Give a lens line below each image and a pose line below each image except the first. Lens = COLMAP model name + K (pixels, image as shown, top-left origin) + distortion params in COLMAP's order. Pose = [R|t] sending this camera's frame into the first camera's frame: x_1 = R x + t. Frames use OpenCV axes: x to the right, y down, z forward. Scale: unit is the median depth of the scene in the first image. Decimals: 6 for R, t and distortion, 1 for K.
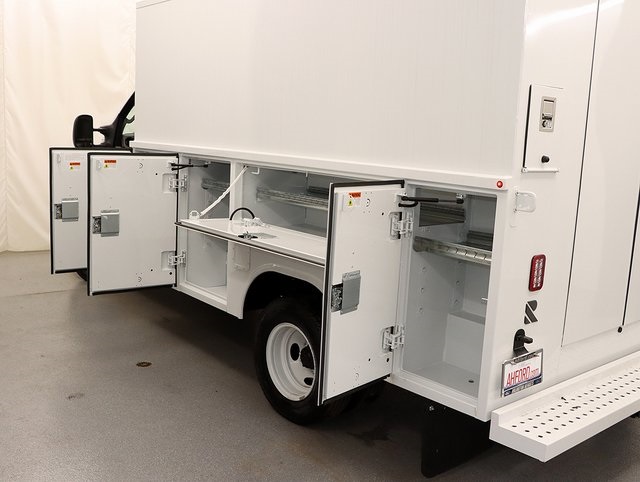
lens RADIAL K [[677.1, 0, 320.0], [0, 677.1, 241.0], [0, 0, 1]] dist [-0.095300, 0.014142]
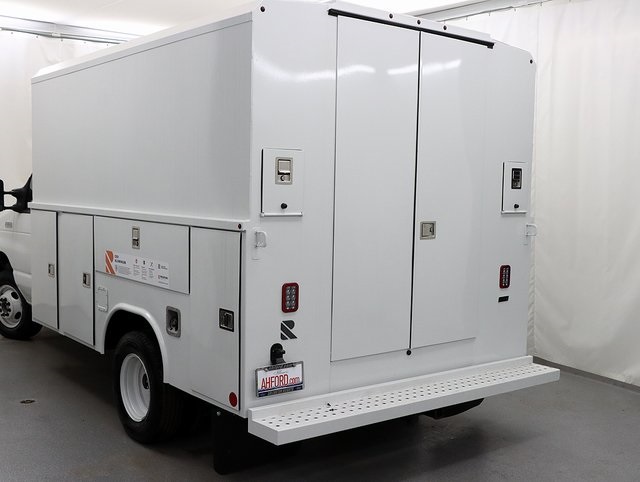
lens RADIAL K [[780.0, 0, 320.0], [0, 780.0, 241.0], [0, 0, 1]] dist [-0.130841, 0.418035]
pose [[0.998986, -0.025996, -0.036765, 0.434417], [0.022461, 0.995368, -0.093476, 0.079181], [0.039025, 0.092555, 0.994943, -0.437029]]
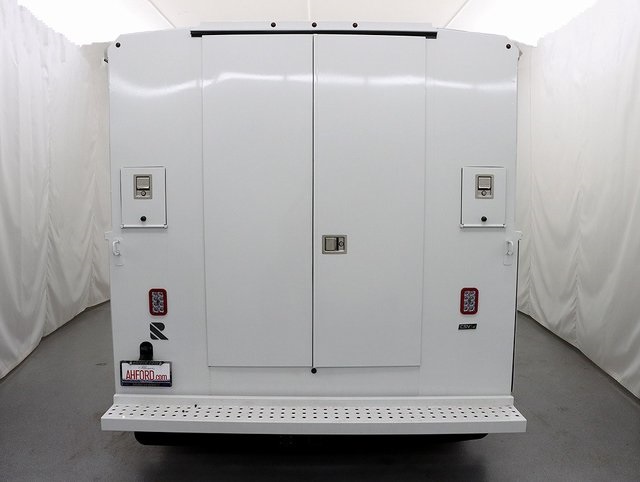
lens RADIAL K [[578.2, 0, 320.3], [0, 578.2, 254.2], [0, 0, 1]] dist [-0.178206, 0.124373]
pose [[0.762997, 0.015568, -0.646214, 1.318022], [-0.069537, 0.995885, -0.058112, -0.004969], [0.642651, 0.089275, 0.760940, 0.325564]]
